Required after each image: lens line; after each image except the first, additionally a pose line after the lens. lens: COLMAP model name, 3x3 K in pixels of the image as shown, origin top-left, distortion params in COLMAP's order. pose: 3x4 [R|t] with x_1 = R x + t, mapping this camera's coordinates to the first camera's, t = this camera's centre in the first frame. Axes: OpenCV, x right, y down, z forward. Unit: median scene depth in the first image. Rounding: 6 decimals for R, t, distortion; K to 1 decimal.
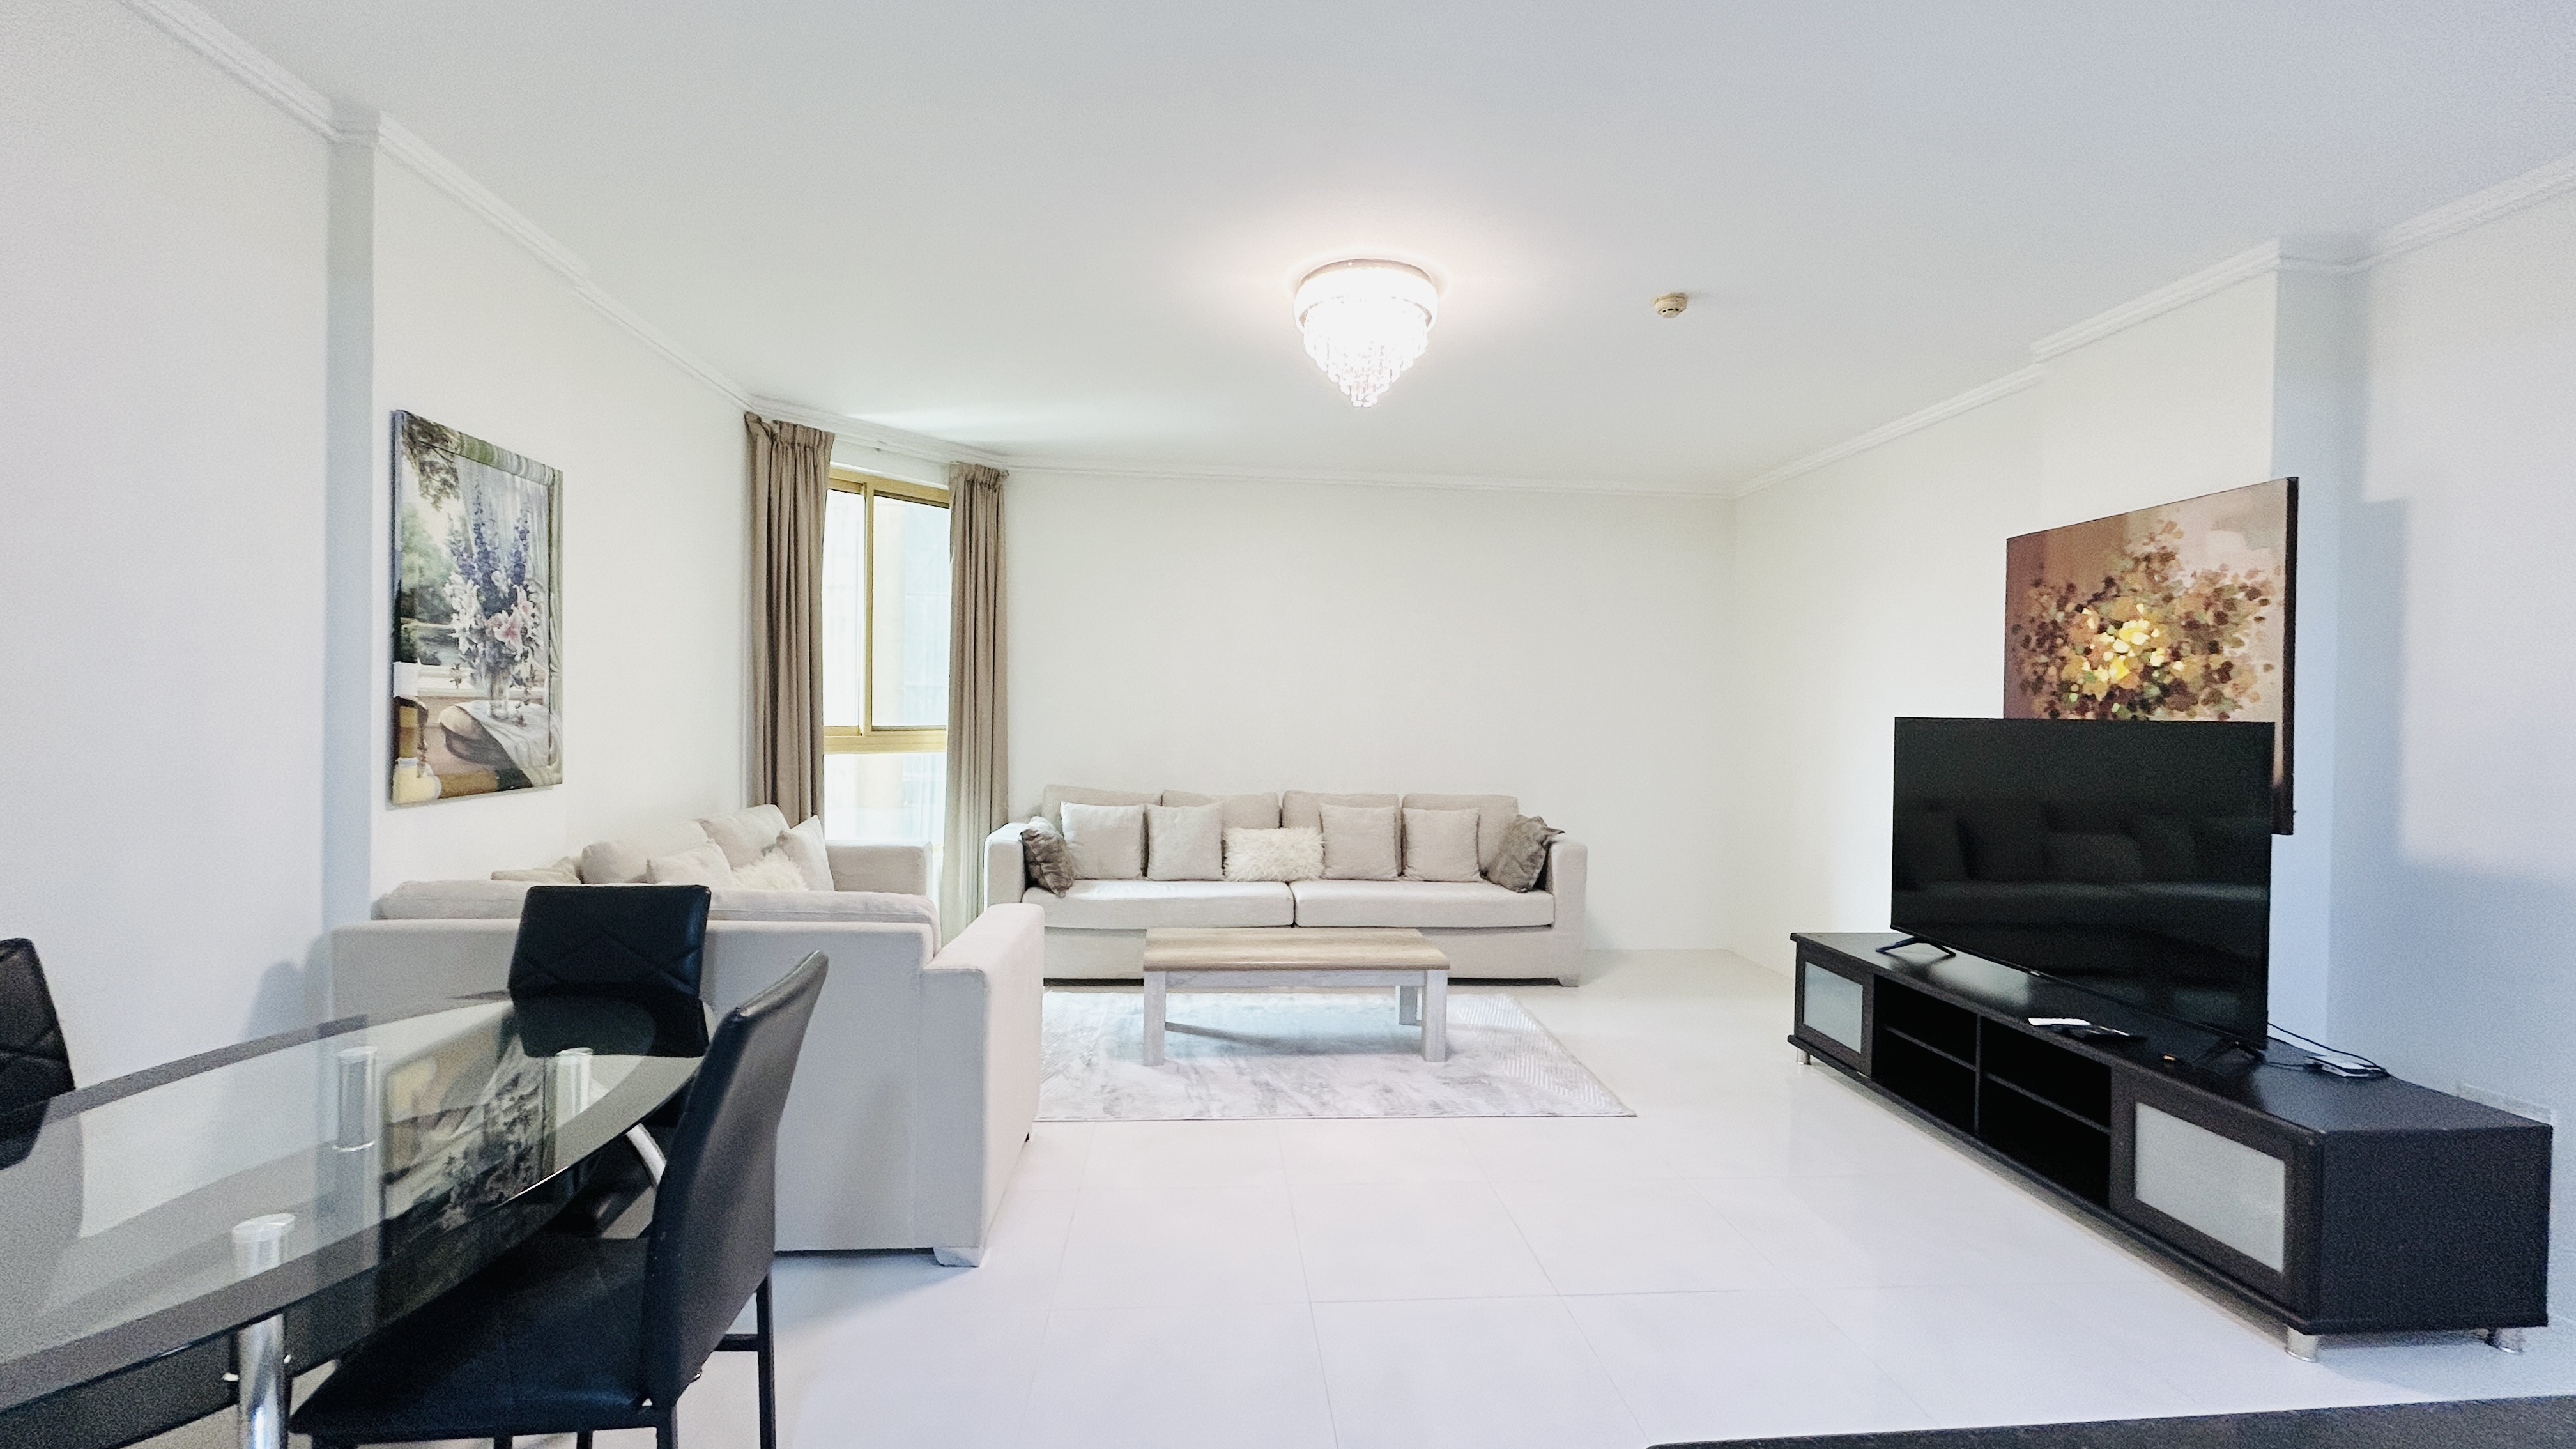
lens RADIAL K [[1045.0, 0, 1292.5], [0, 1045.0, 725.9], [0, 0, 1]] dist [0.000882, -0.000103]
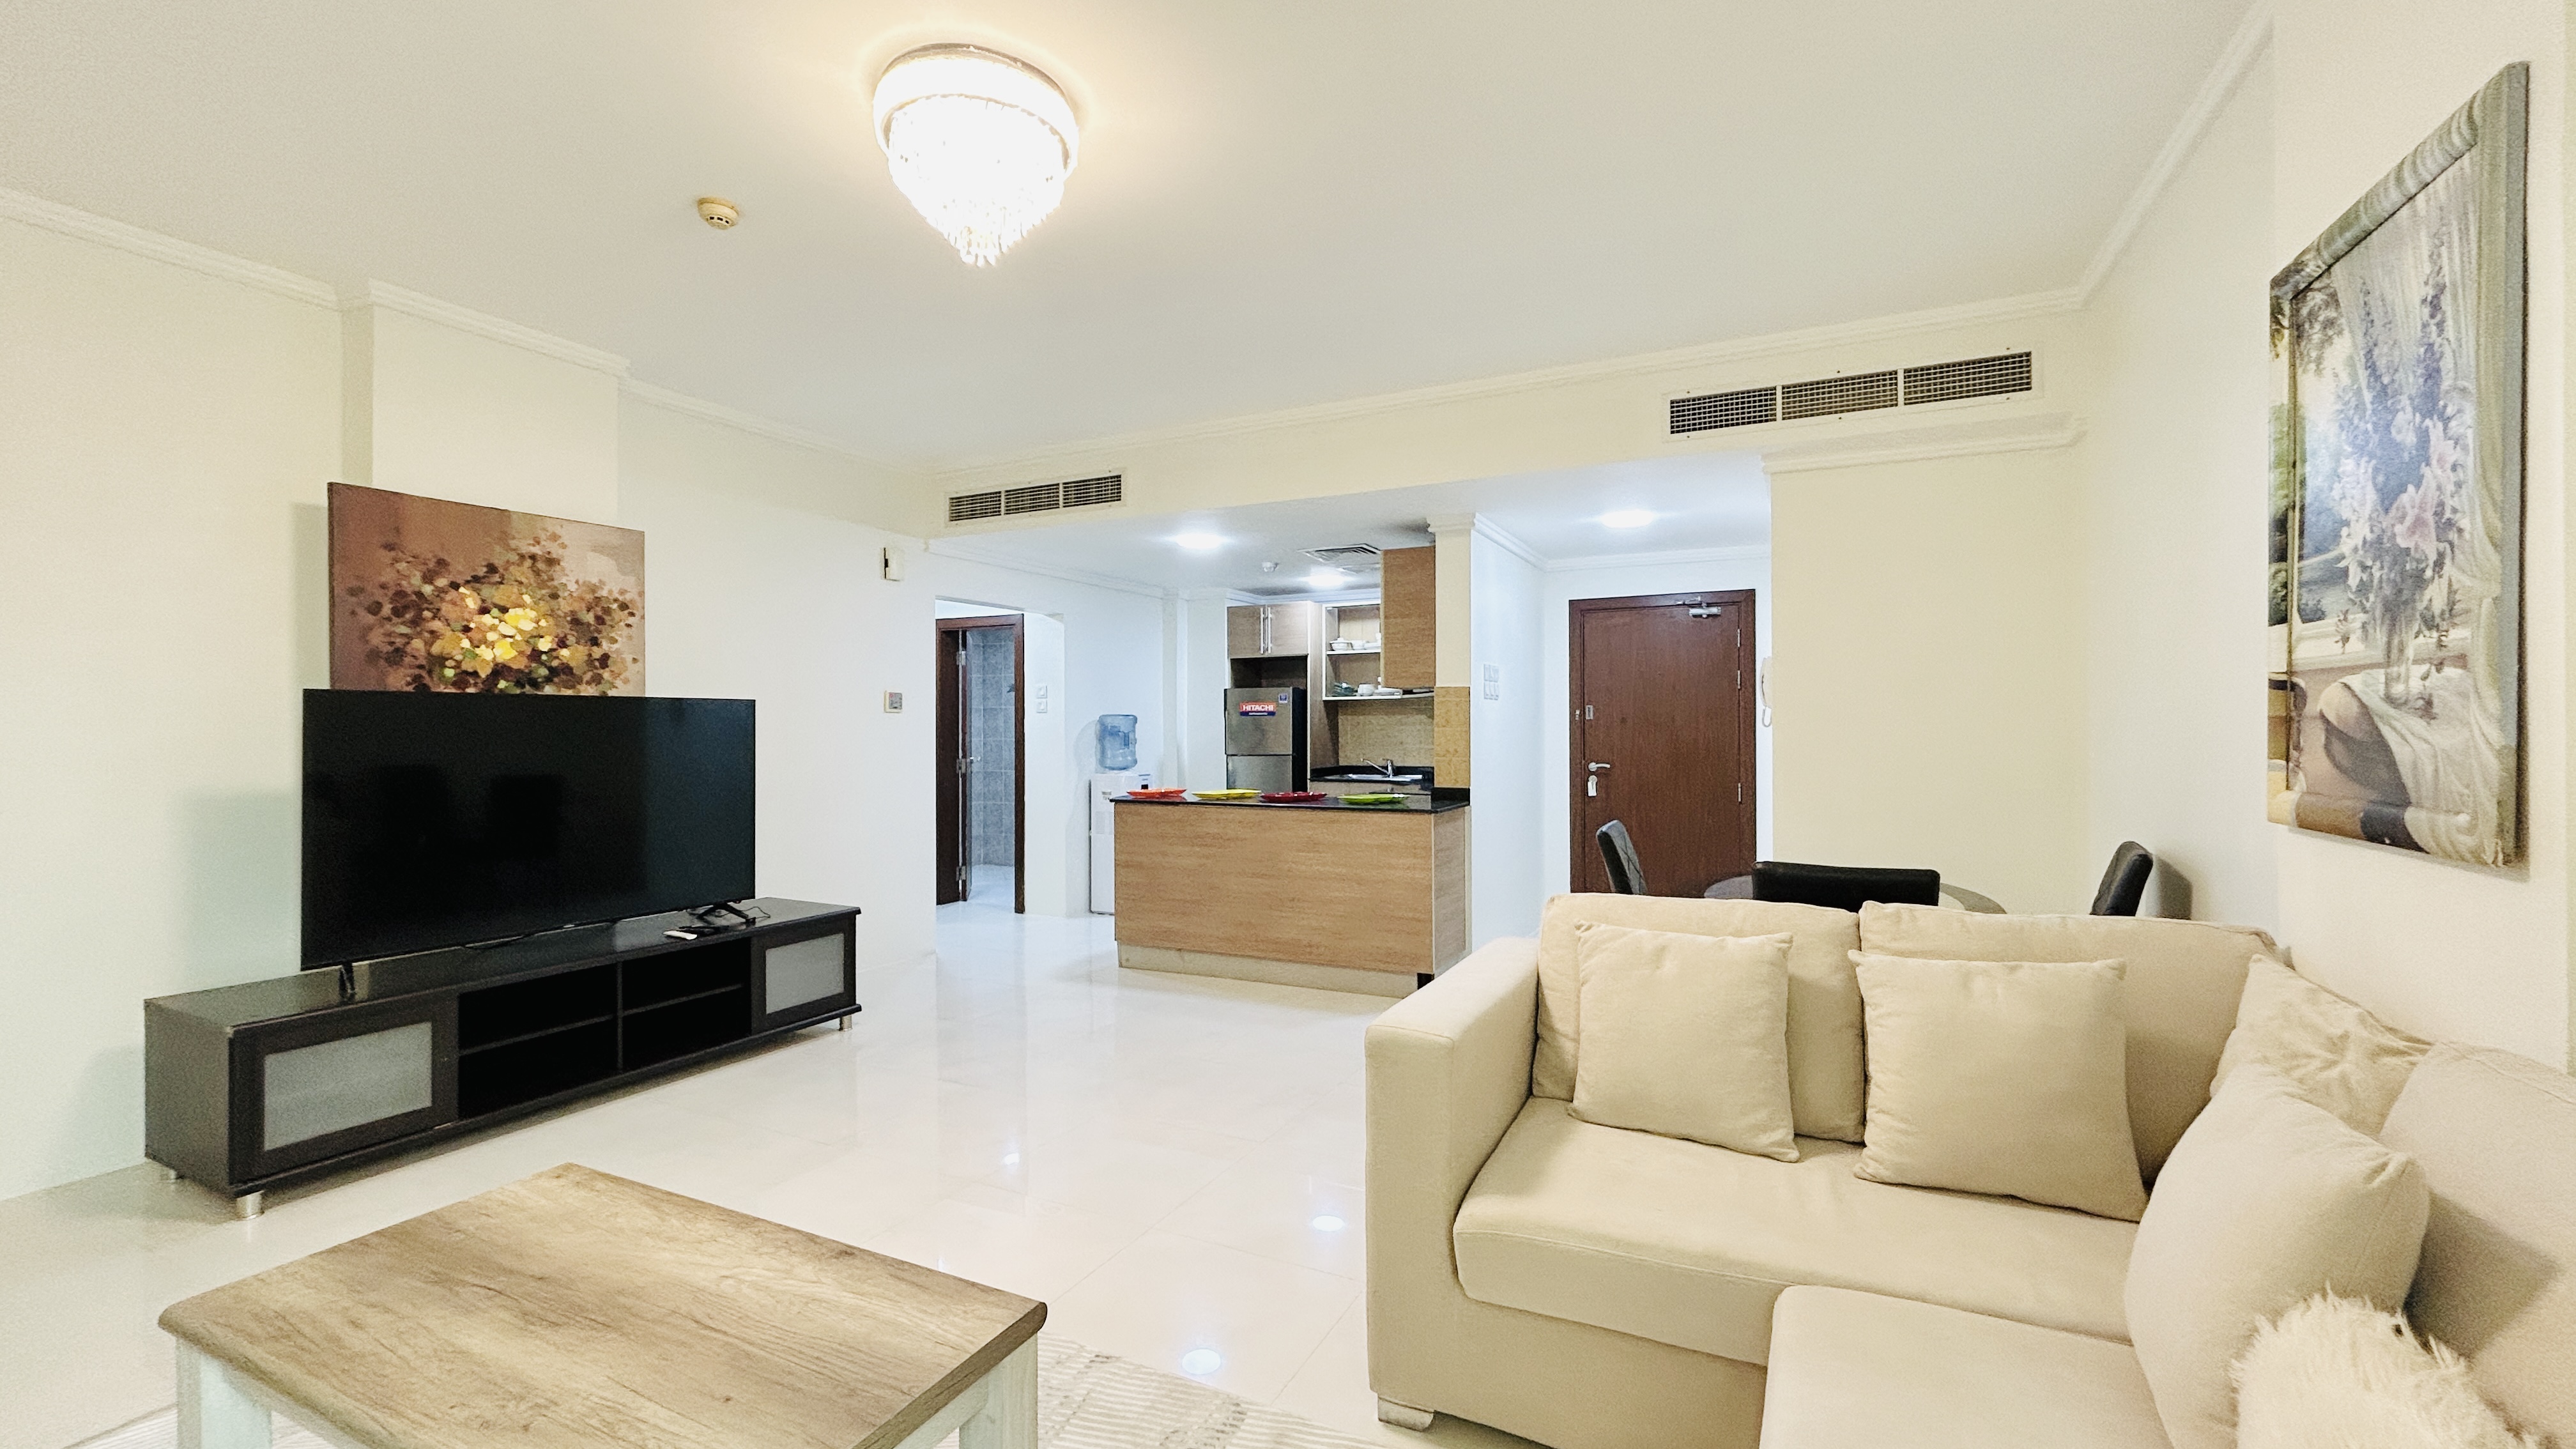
lens RADIAL K [[1045.0, 0, 1274.2], [0, 1045.0, 722.0], [0, 0, 1]] dist [0.000882, -0.000103]
pose [[-0.844521, -0.015491, 0.535299, -0.504182], [-0.005391, 0.999777, 0.020427, -0.004405], [-0.535496, 0.014365, -0.844416, 1.521461]]
